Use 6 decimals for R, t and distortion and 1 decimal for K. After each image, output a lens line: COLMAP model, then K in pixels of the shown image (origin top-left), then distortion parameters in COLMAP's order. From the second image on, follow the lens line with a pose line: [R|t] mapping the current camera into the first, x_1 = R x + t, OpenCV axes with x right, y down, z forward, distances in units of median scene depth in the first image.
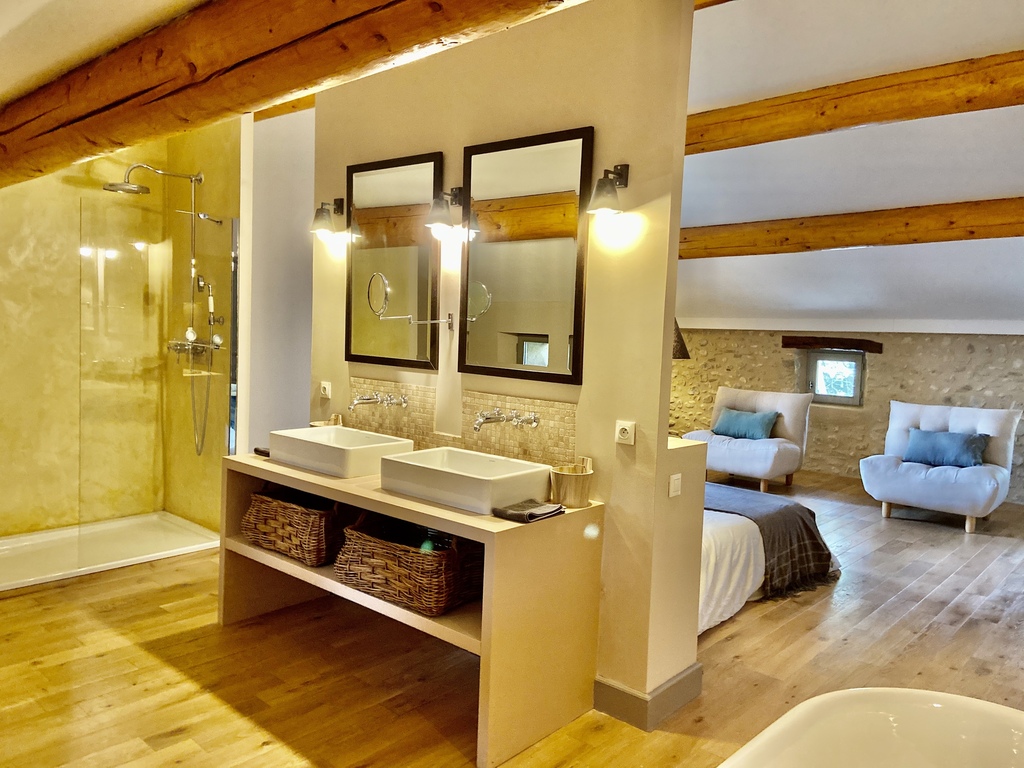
lens RADIAL K [[770.3, 0, 513.7], [0, 770.3, 368.9], [0, 0, 1]] dist [0.147868, -0.187916]
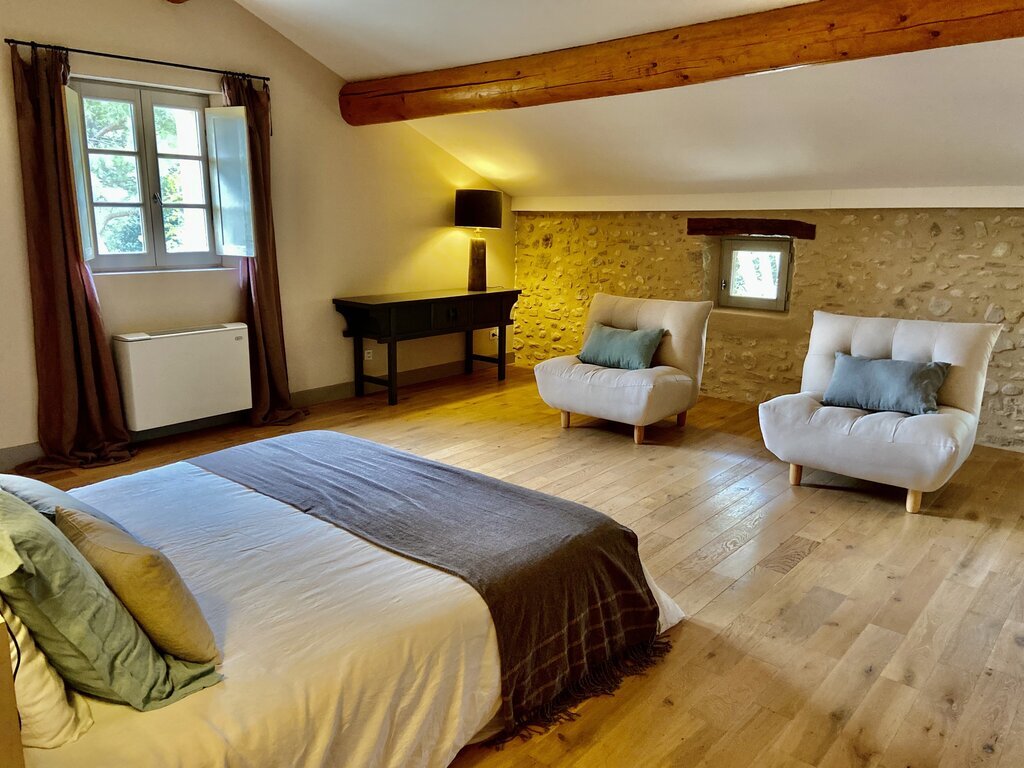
lens RADIAL K [[770.3, 0, 513.7], [0, 770.3, 368.9], [0, 0, 1]] dist [0.147868, -0.187916]
pose [[0.999363, -0.031728, 0.016343, 0.224020], [0.028960, 0.988527, 0.148242, -0.021459], [-0.020859, -0.147675, 0.988816, 0.351864]]
